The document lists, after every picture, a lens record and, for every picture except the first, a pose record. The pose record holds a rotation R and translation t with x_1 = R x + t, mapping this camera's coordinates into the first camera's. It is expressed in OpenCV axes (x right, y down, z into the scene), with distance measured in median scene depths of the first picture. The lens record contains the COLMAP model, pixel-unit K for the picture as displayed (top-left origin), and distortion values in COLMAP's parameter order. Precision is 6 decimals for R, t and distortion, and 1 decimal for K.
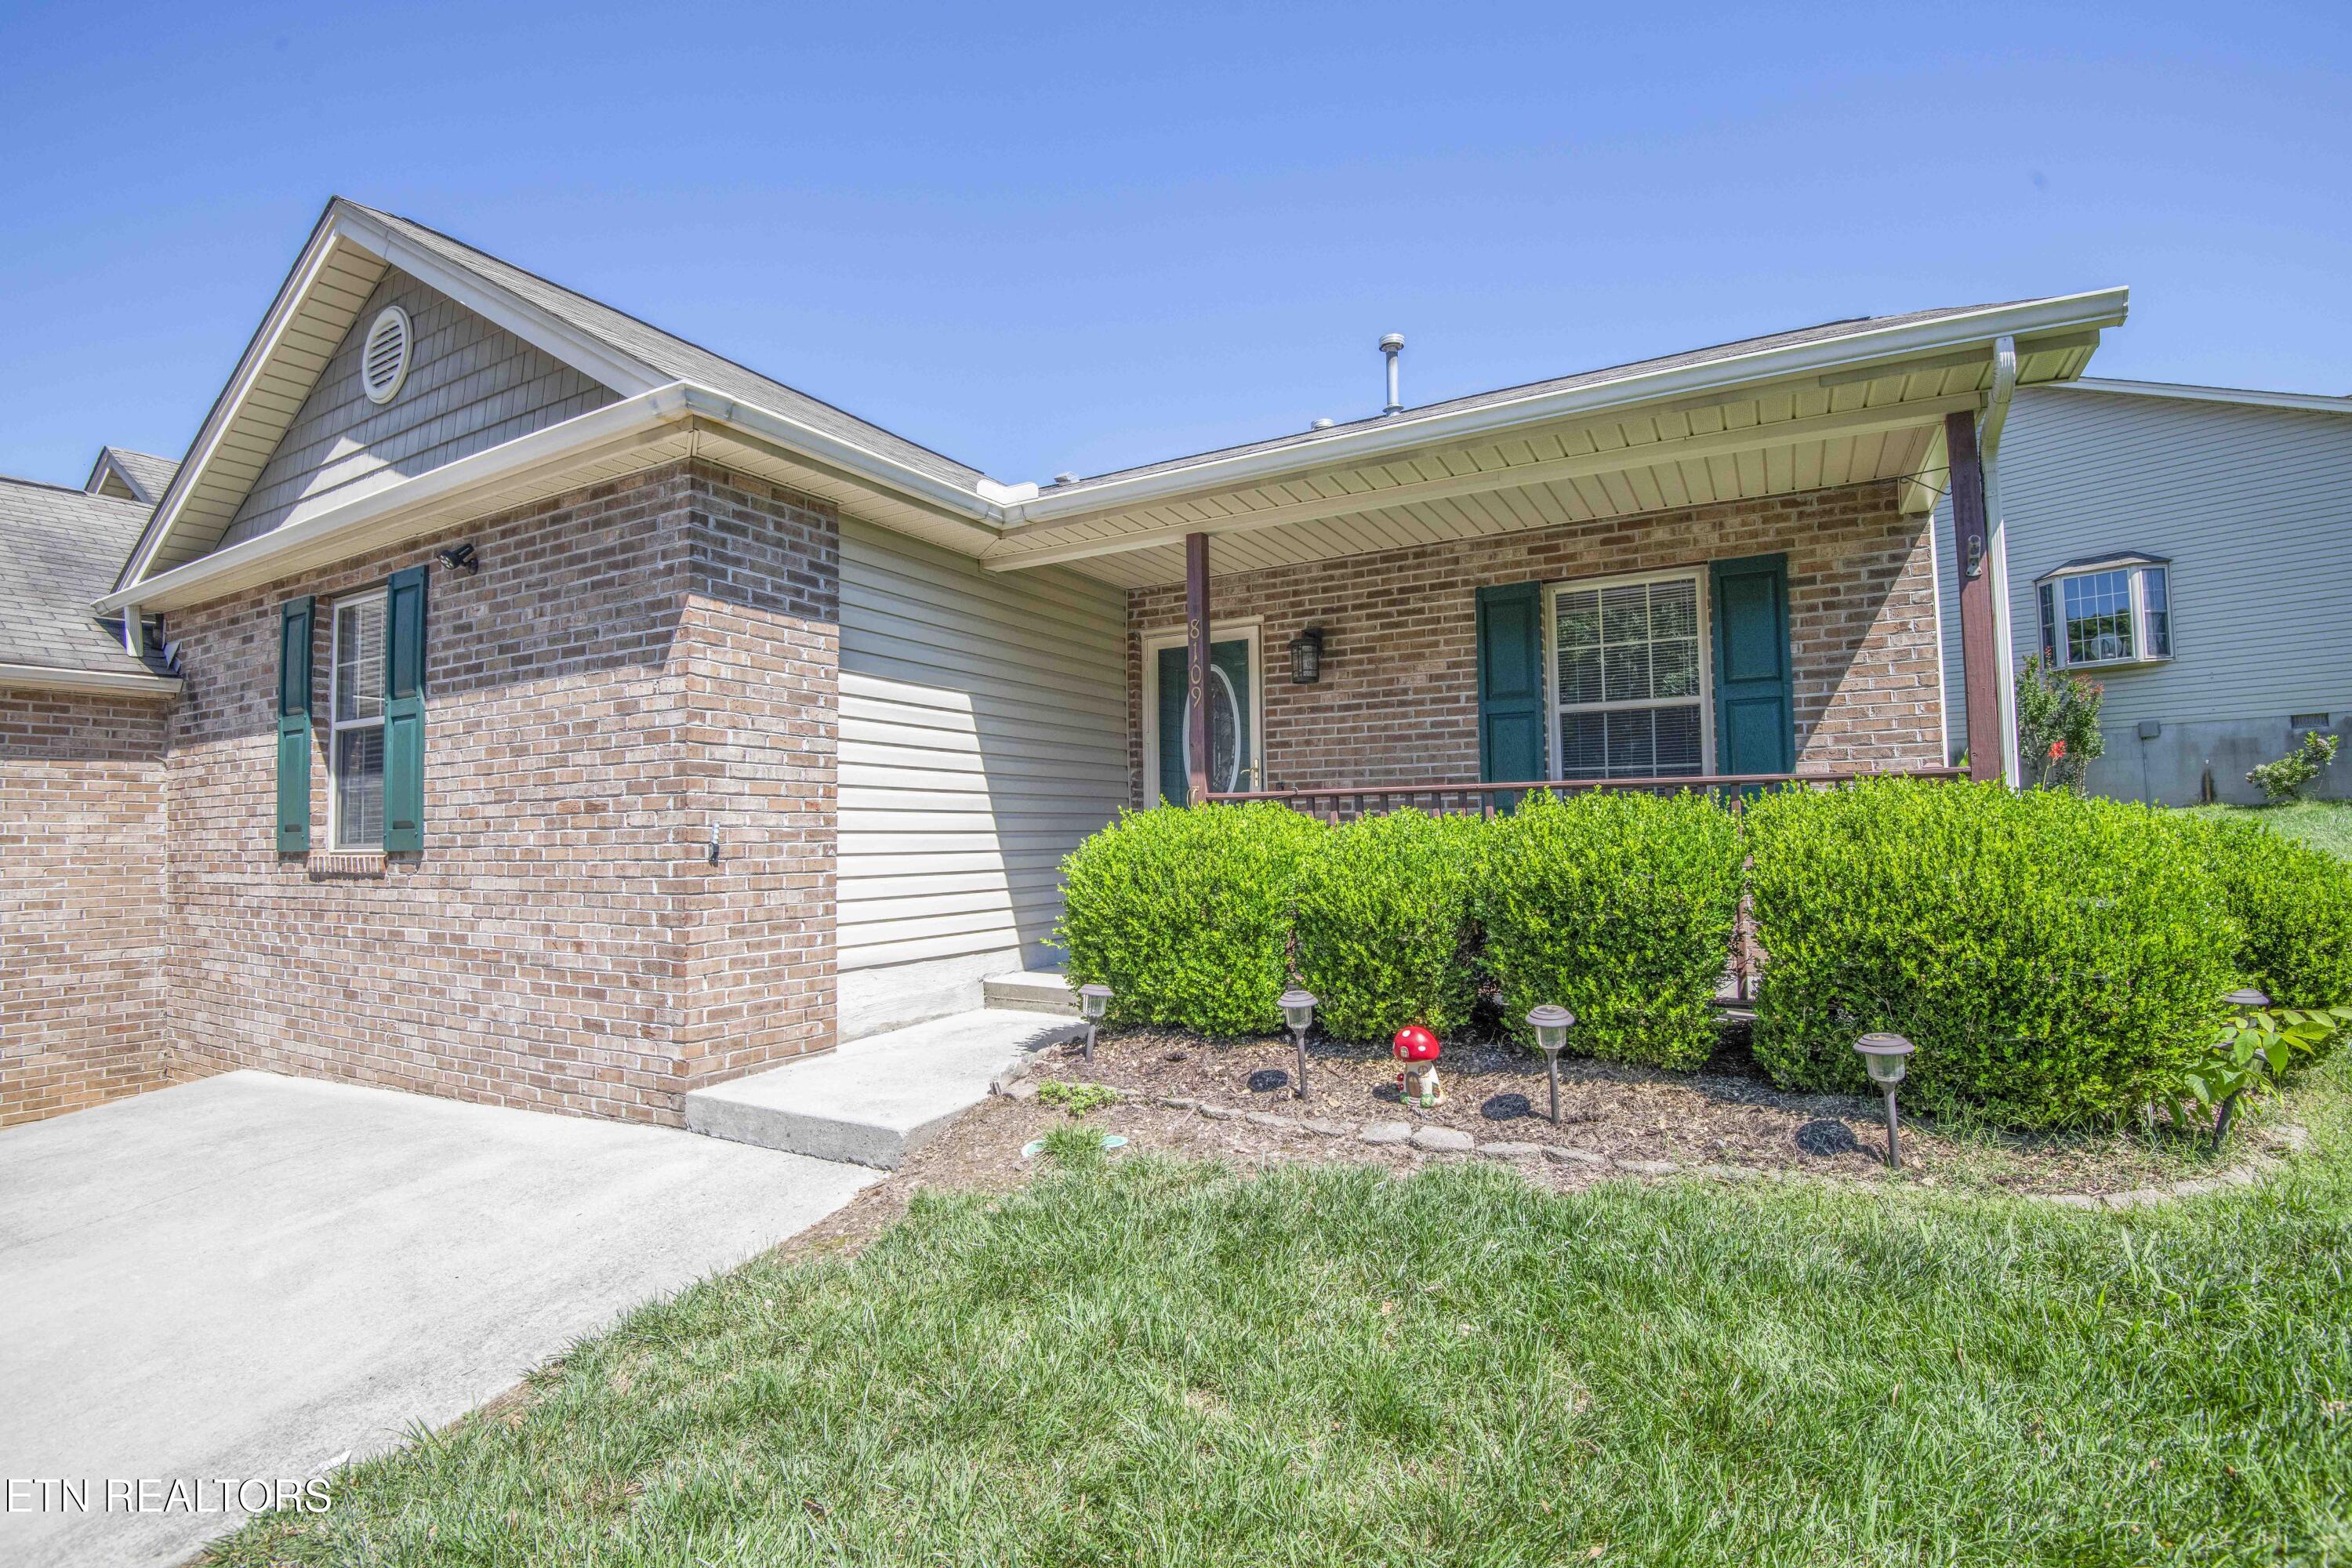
lens RADIAL K [[1086.1, 0, 1186.0], [0, 1086.1, 784.1], [0, 0, 1]] dist [-0.002981, -0.024453]
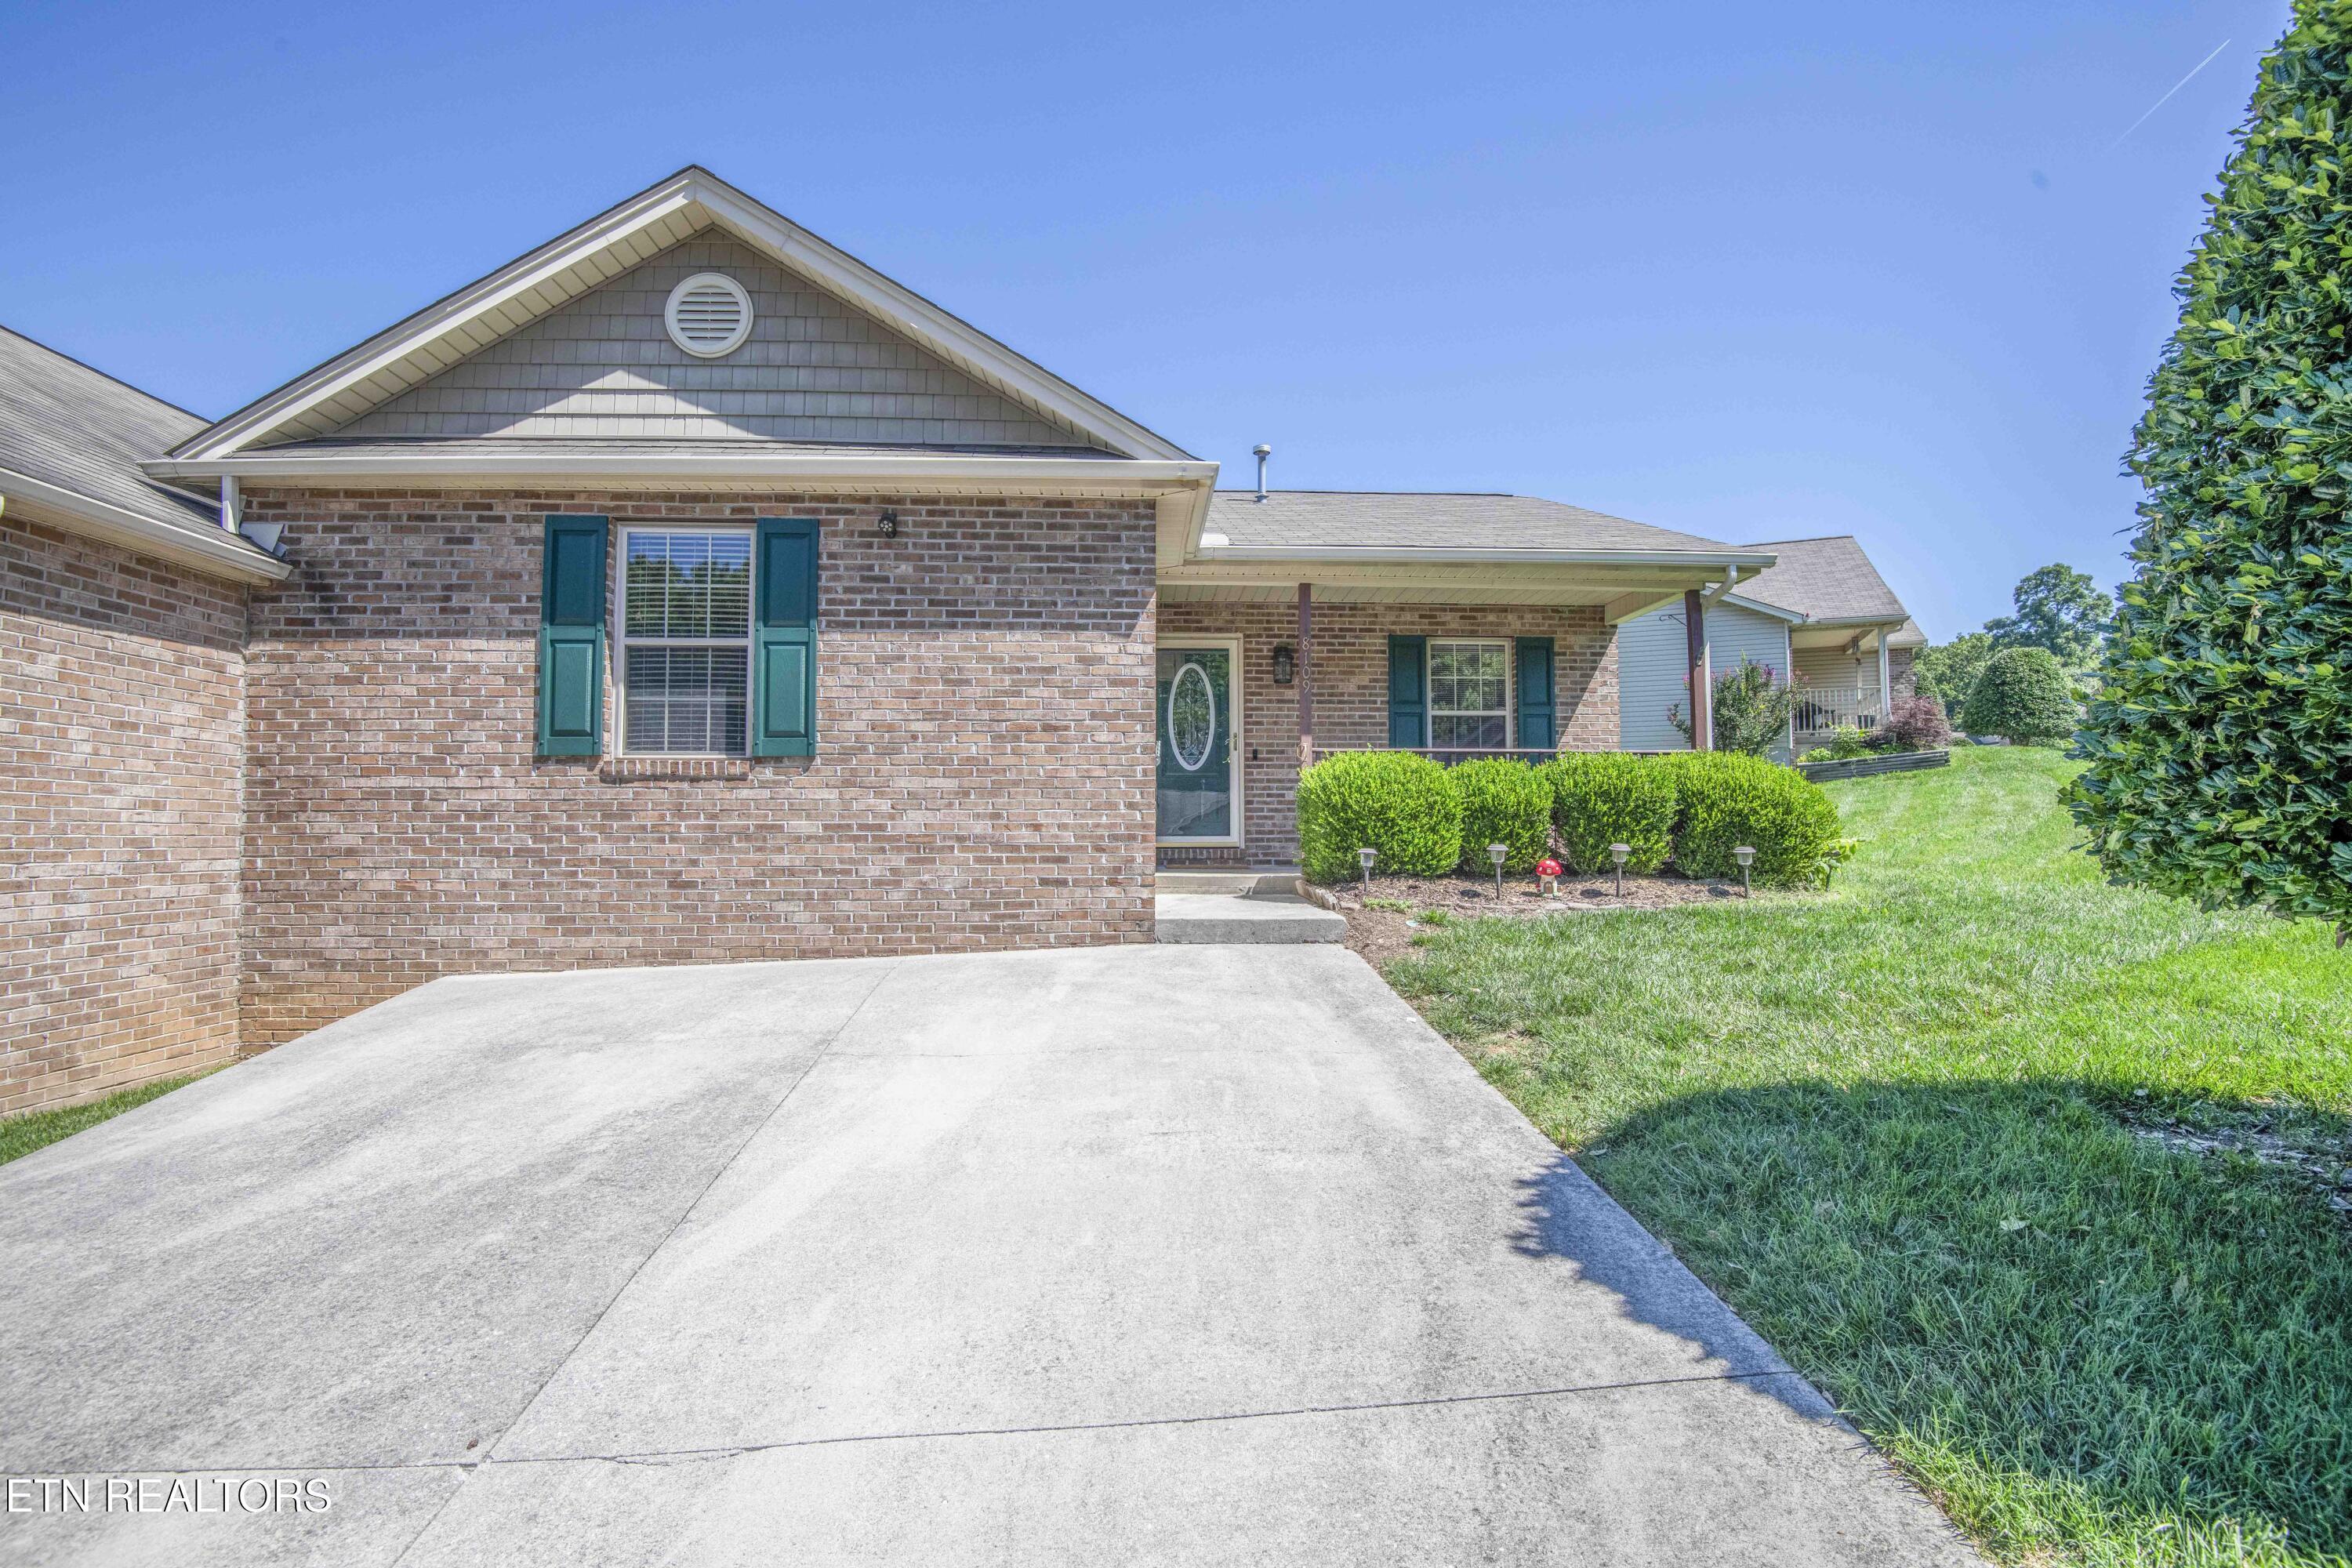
lens RADIAL K [[1086.1, 0, 1186.0], [0, 1086.1, 784.1], [0, 0, 1]] dist [-0.002981, -0.024453]
pose [[0.844064, 0.041088, 0.534666, -0.869346], [-0.036872, 0.999147, -0.018573, 0.086249], [-0.534974, -0.004037, 0.844859, -0.214023]]
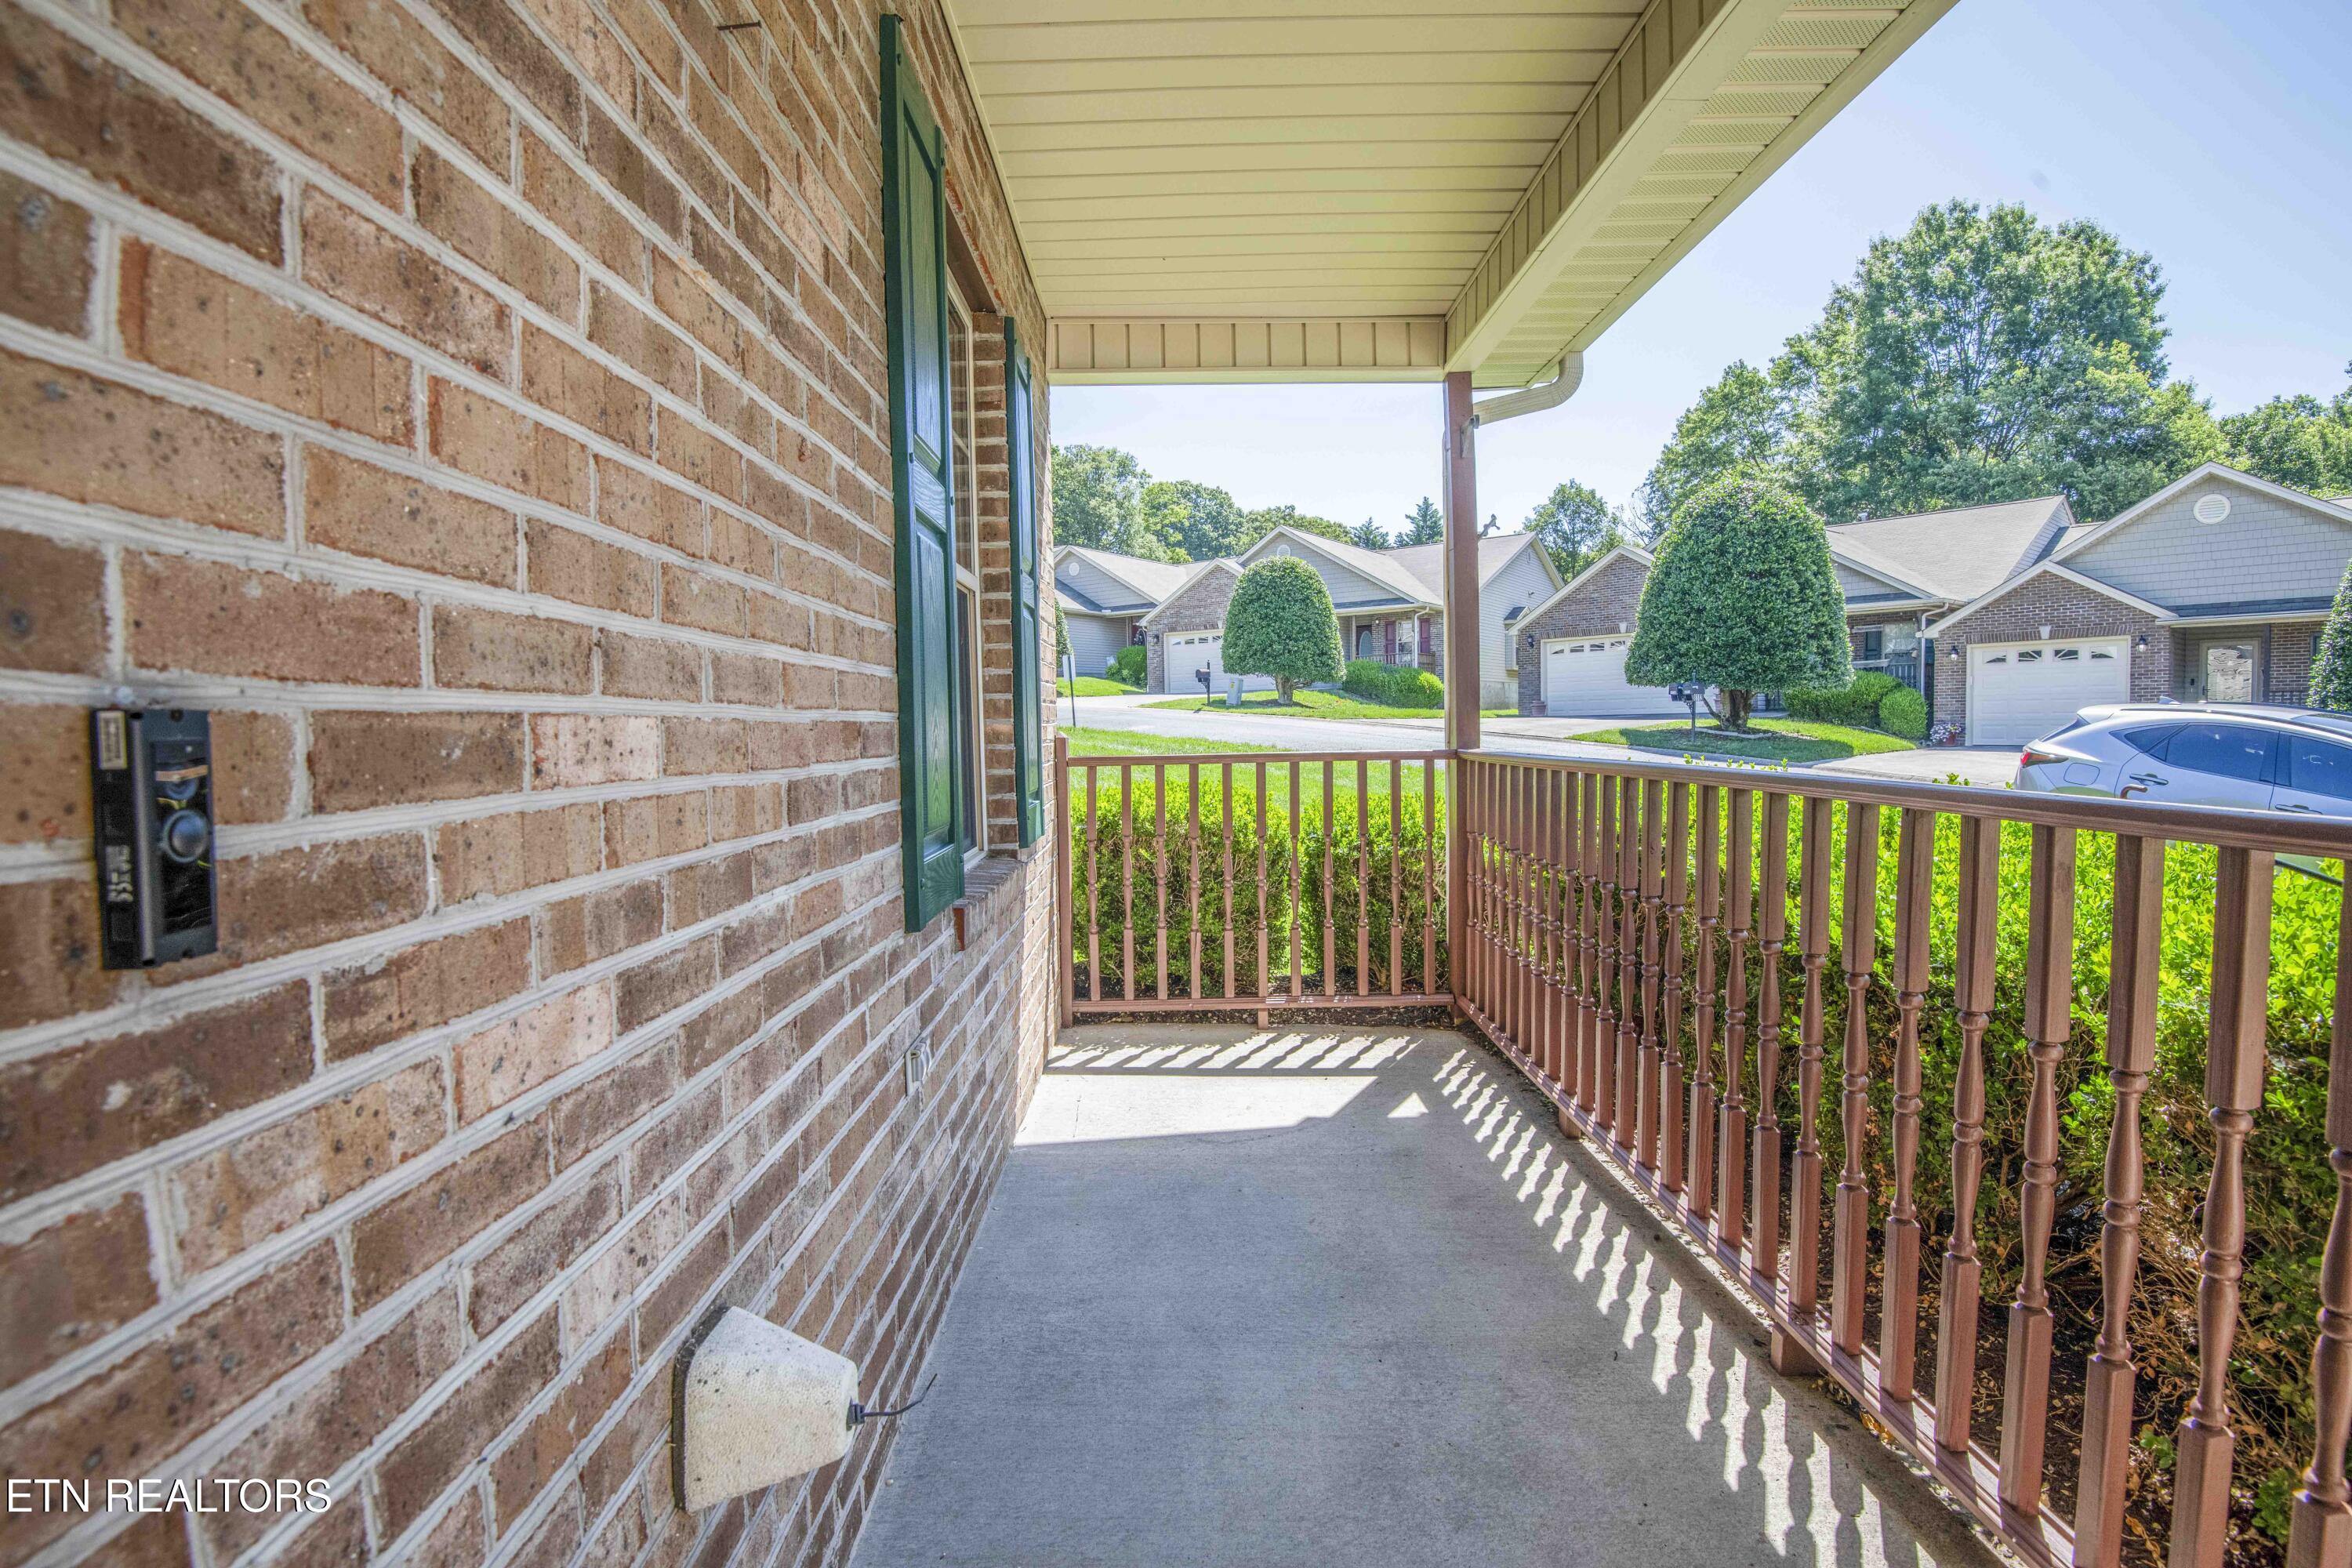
lens RADIAL K [[1092.2, 0, 1179.2], [0, 1092.2, 782.1], [0, 0, 1]] dist [-0.000670, -0.026477]
pose [[-0.488310, -0.019736, 0.872447, -0.000998], [-0.014590, 0.999789, 0.014450, 0.001698], [-0.872548, -0.005673, -0.488495, 1.095723]]
